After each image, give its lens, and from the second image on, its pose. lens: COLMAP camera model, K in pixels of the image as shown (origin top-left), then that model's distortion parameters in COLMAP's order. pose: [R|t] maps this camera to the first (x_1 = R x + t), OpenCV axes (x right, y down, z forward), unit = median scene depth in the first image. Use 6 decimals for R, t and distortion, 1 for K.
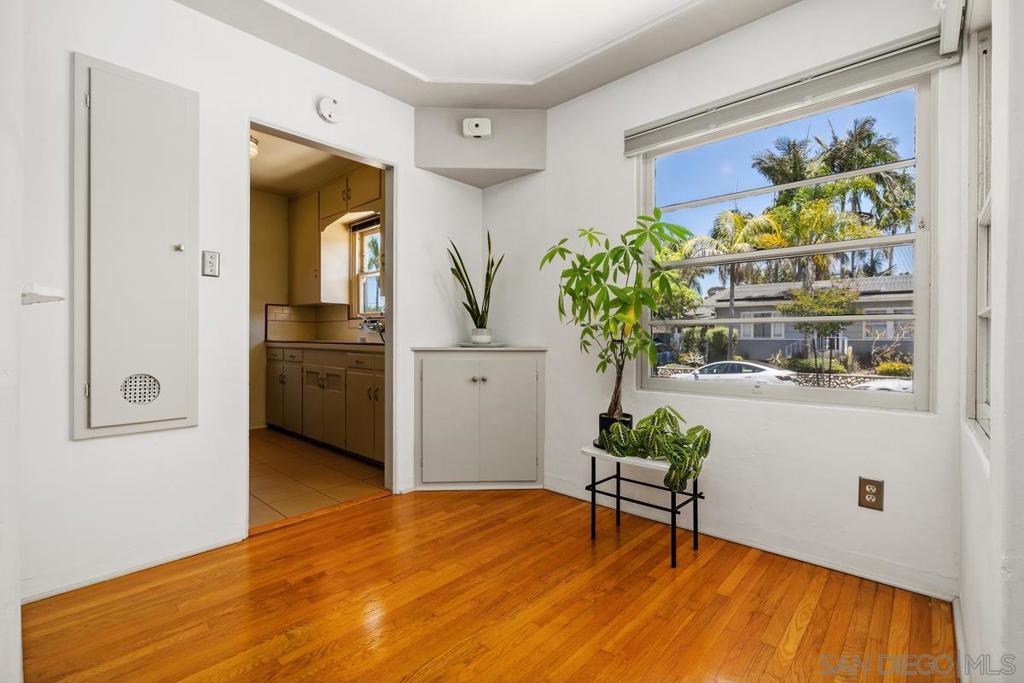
lens RADIAL K [[463.4, 0, 513.9], [0, 463.4, 339.5], [0, 0, 1]] dist [-0.000798, 0.000750]
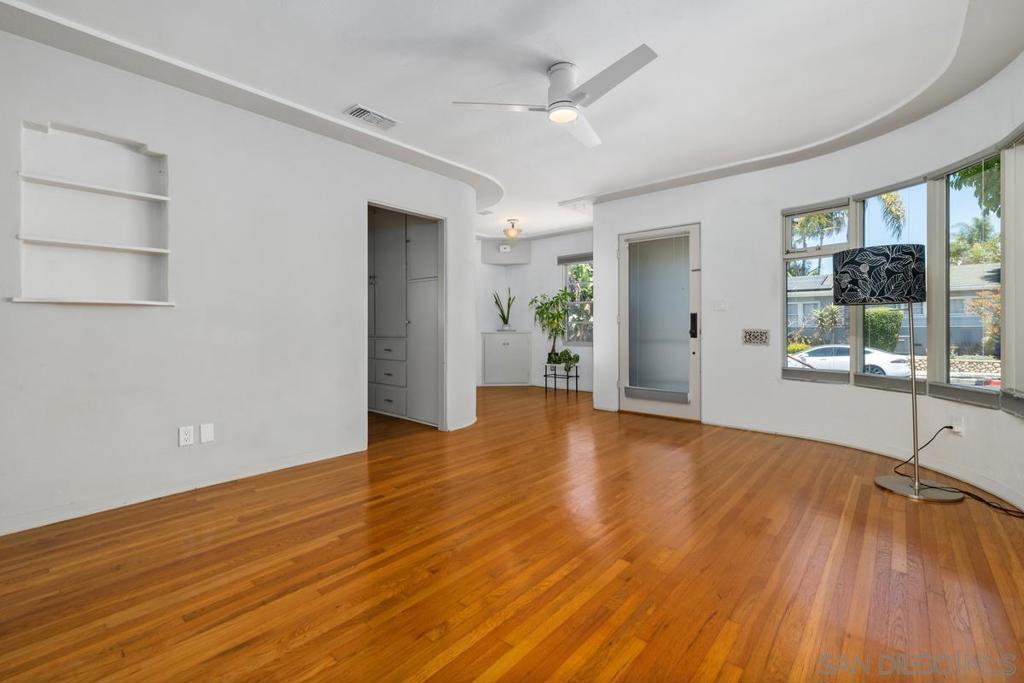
lens RADIAL K [[442.1, 0, 511.1], [0, 442.1, 332.8], [0, 0, 1]] dist [0.003558, 0.000196]
pose [[0.999925, -0.005802, 0.010817, -0.095469], [0.005681, 0.999922, 0.011156, -0.006559], [-0.010881, -0.011093, 0.999879, -1.978479]]
